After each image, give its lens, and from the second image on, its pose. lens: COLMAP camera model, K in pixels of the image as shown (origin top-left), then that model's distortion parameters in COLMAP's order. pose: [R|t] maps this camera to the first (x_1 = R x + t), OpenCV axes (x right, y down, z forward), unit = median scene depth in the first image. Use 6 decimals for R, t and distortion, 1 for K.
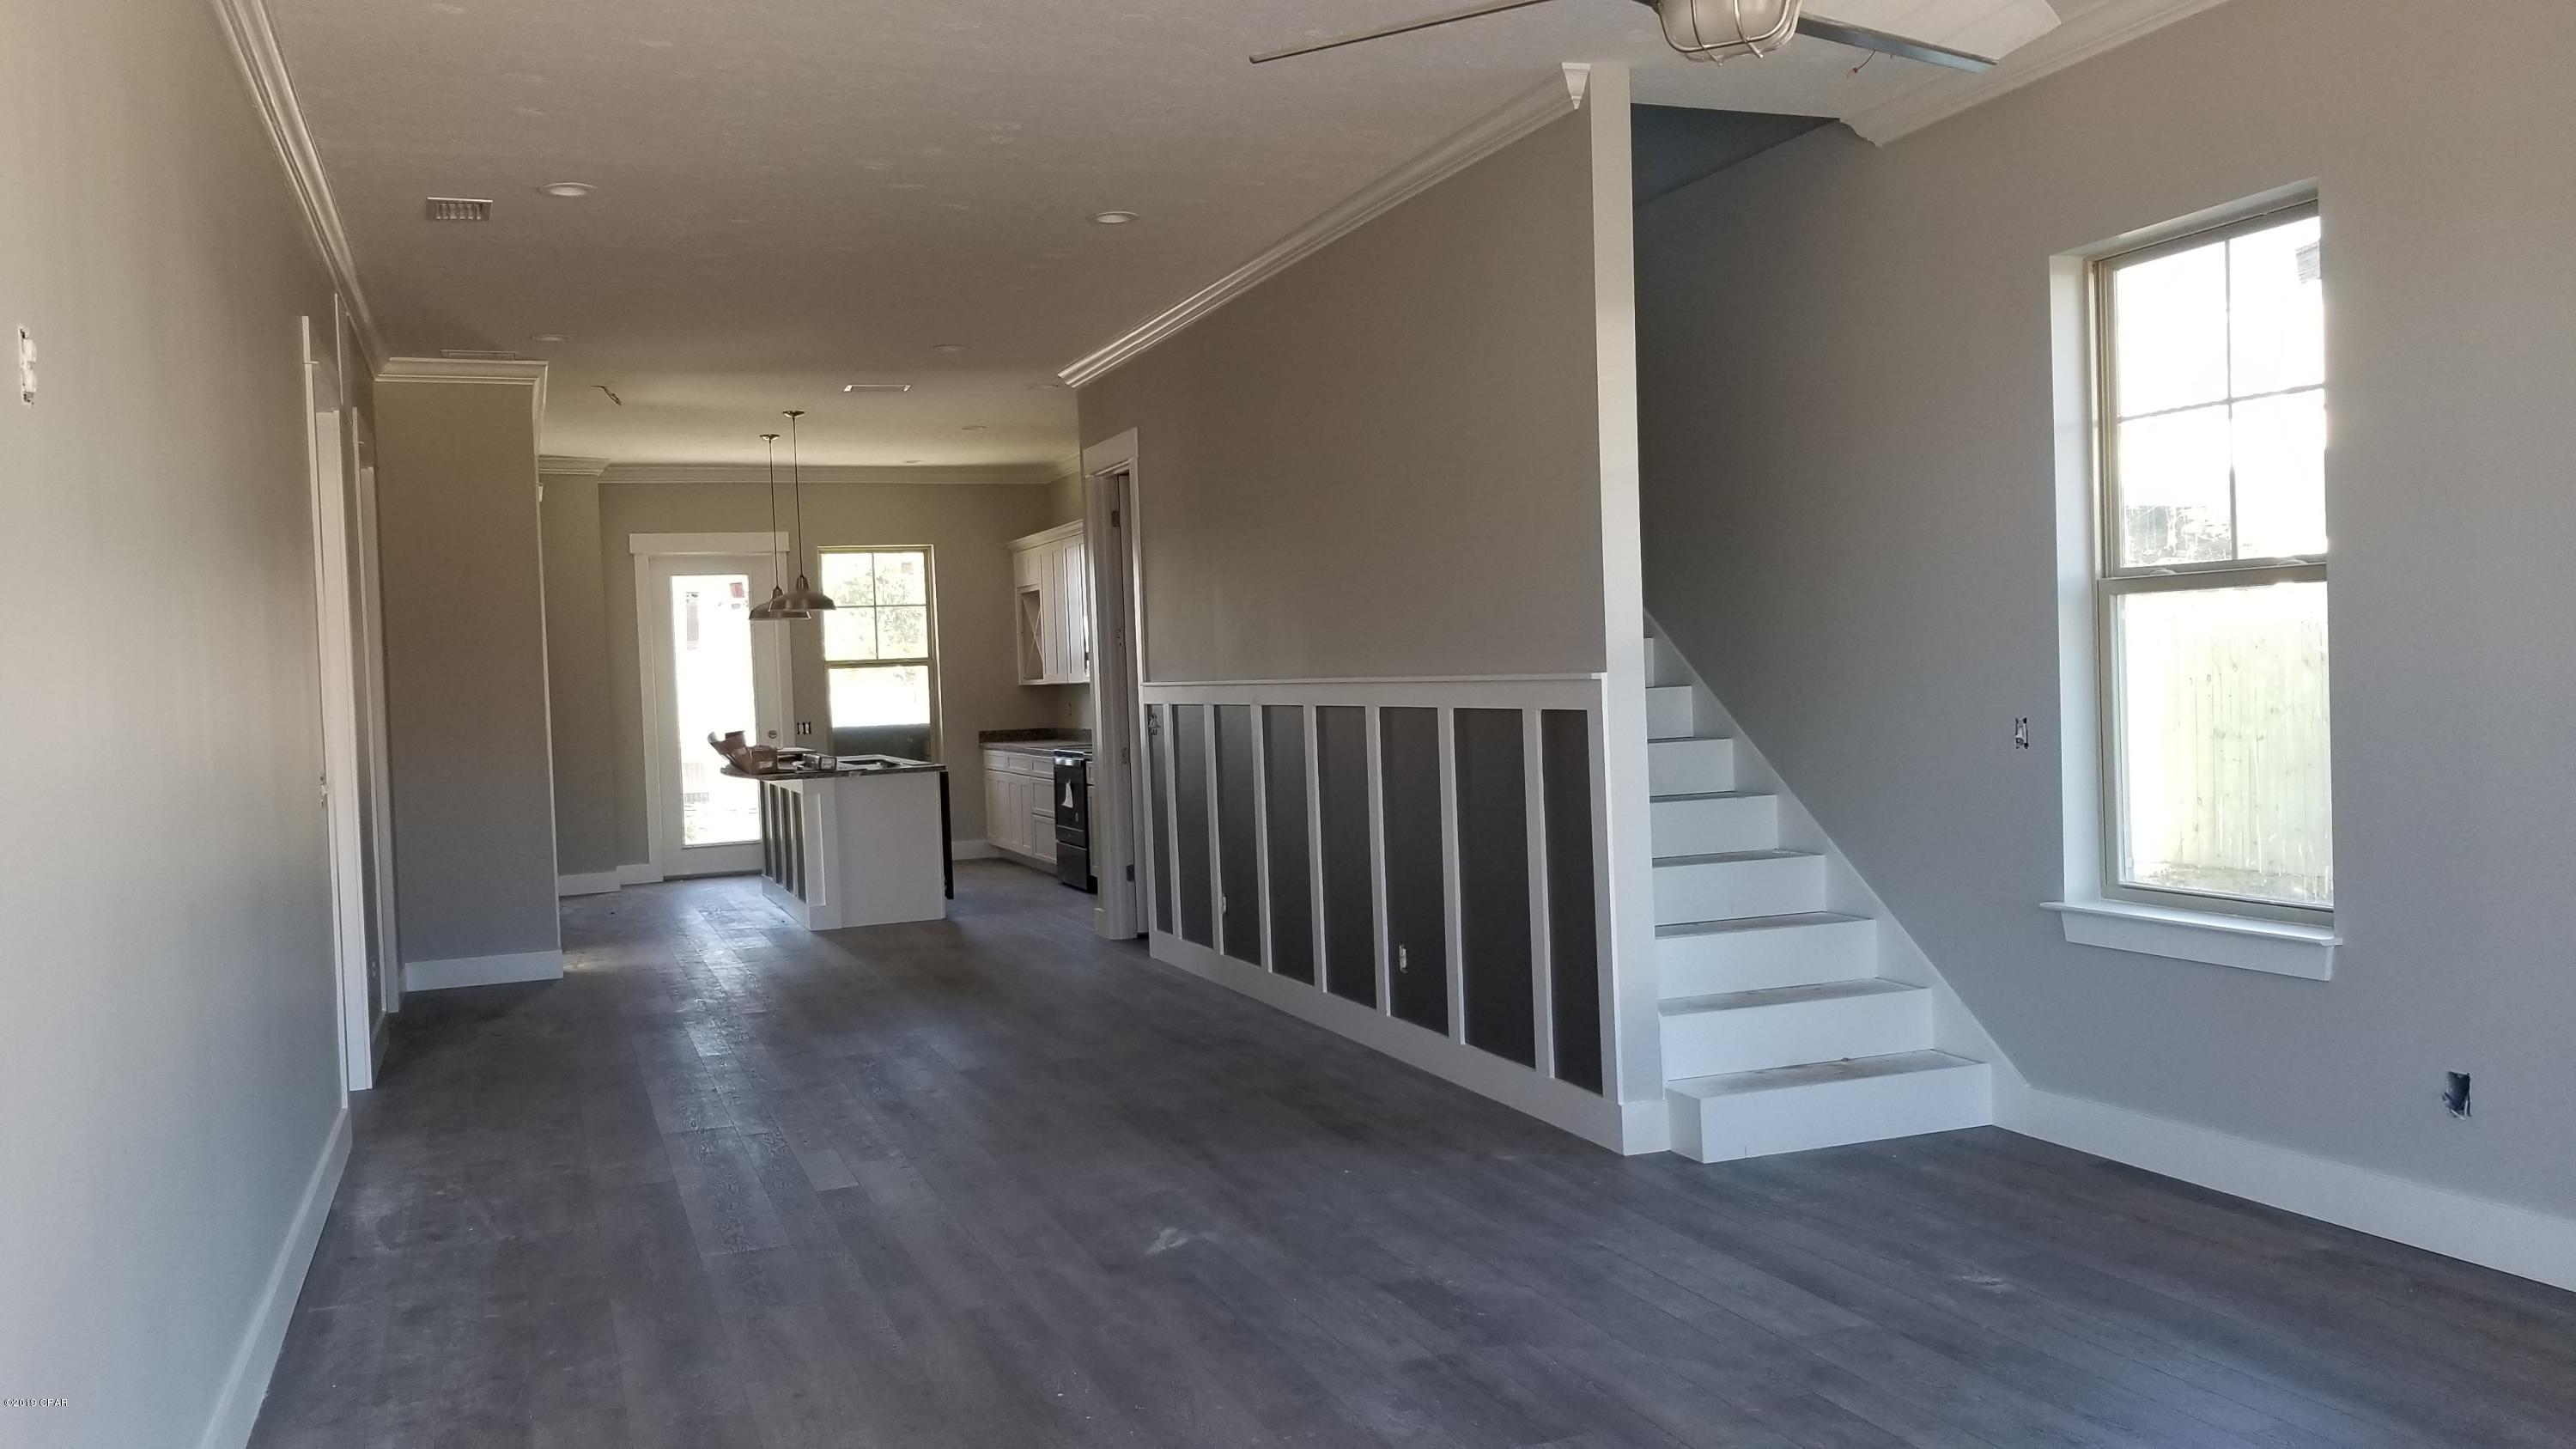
lens RADIAL K [[1926.4, 0, 1288.0], [0, 1926.4, 724.5], [0, 0, 1]] dist [-0.052707, -0.004277]
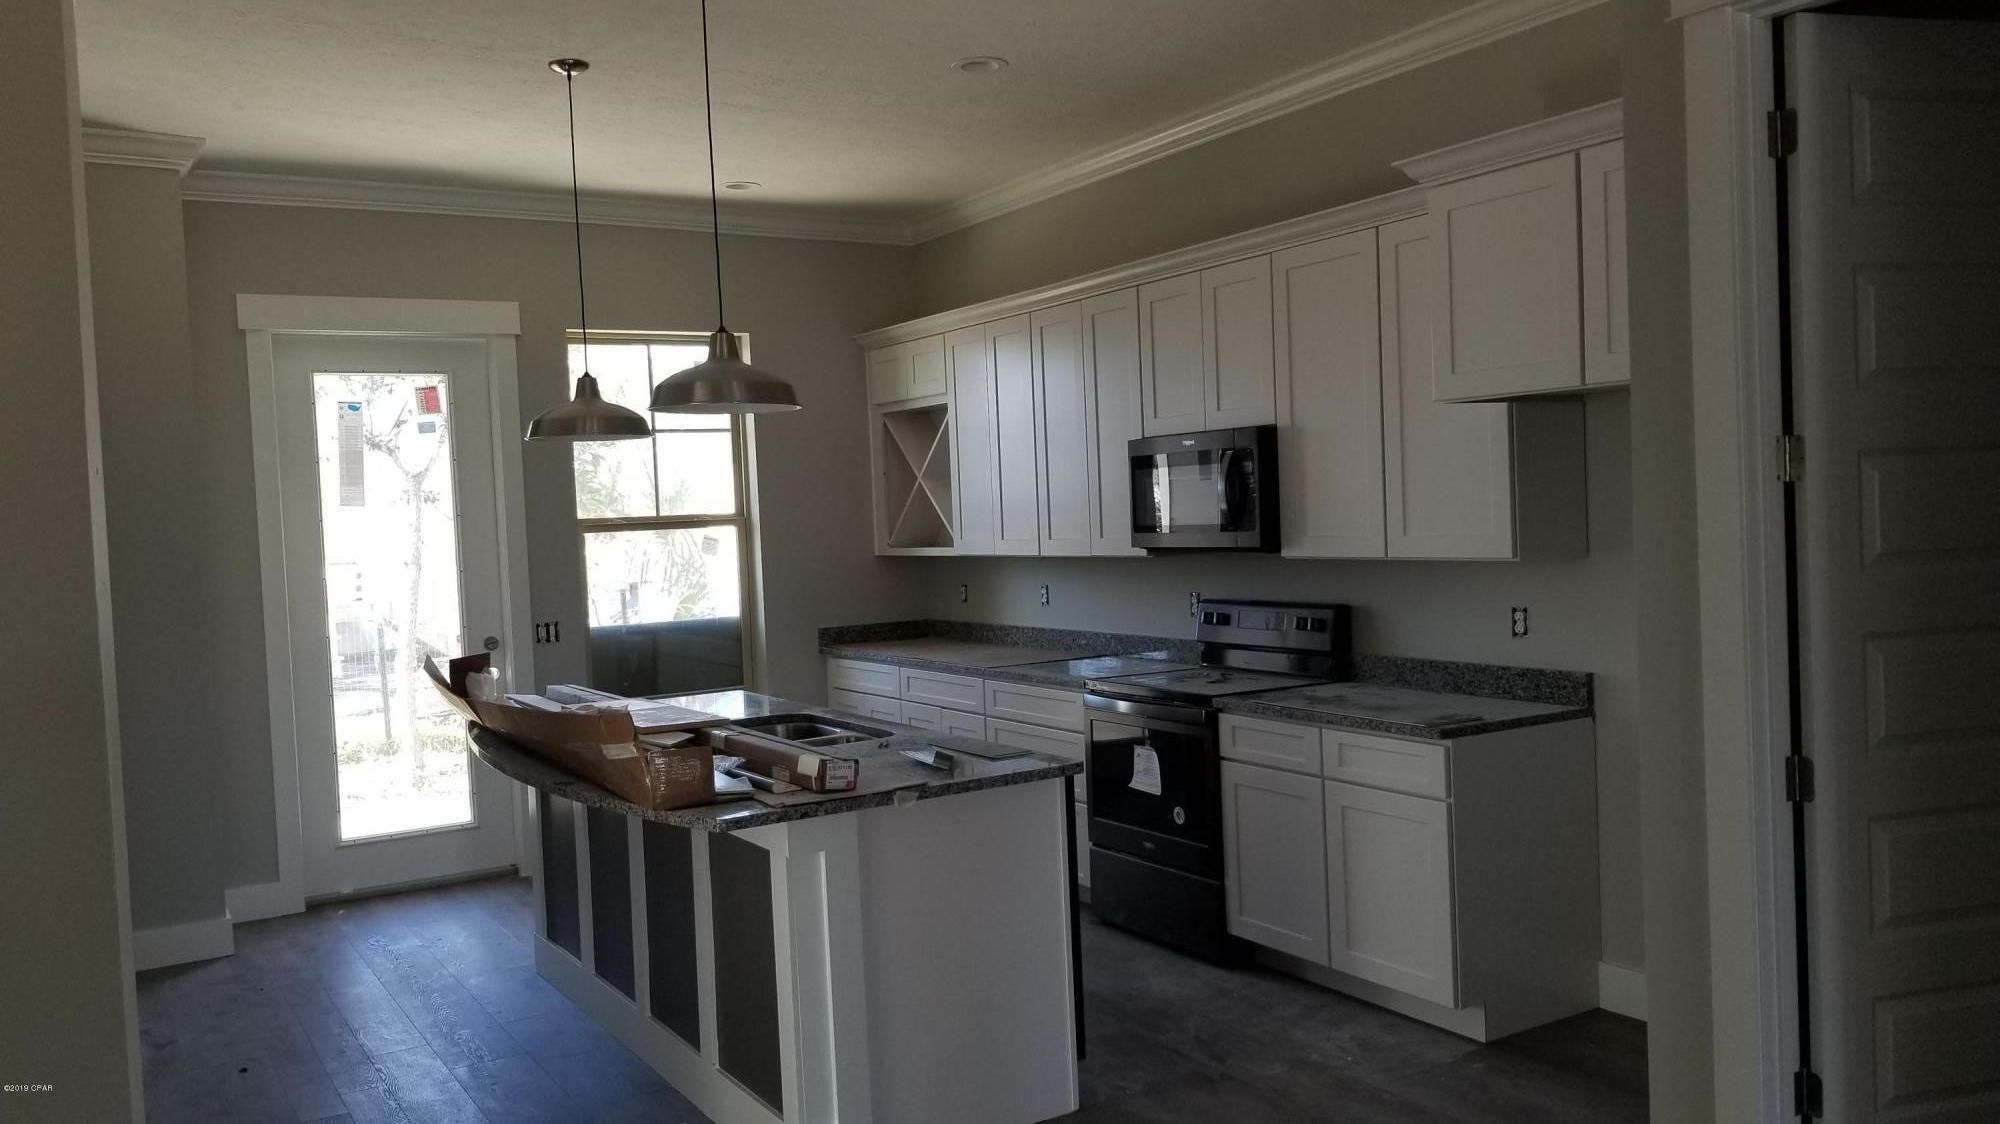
lens RADIAL K [[1495.4, 0, 1000.0], [0, 1495.4, 562.0], [0, 0, 1]] dist [-0.052707, -0.004277]
pose [[0.979927, -0.011600, 0.199018, -0.206215], [0.011018, 0.999931, 0.004028, -0.020478], [-0.199051, -0.001754, 0.979988, 0.519714]]
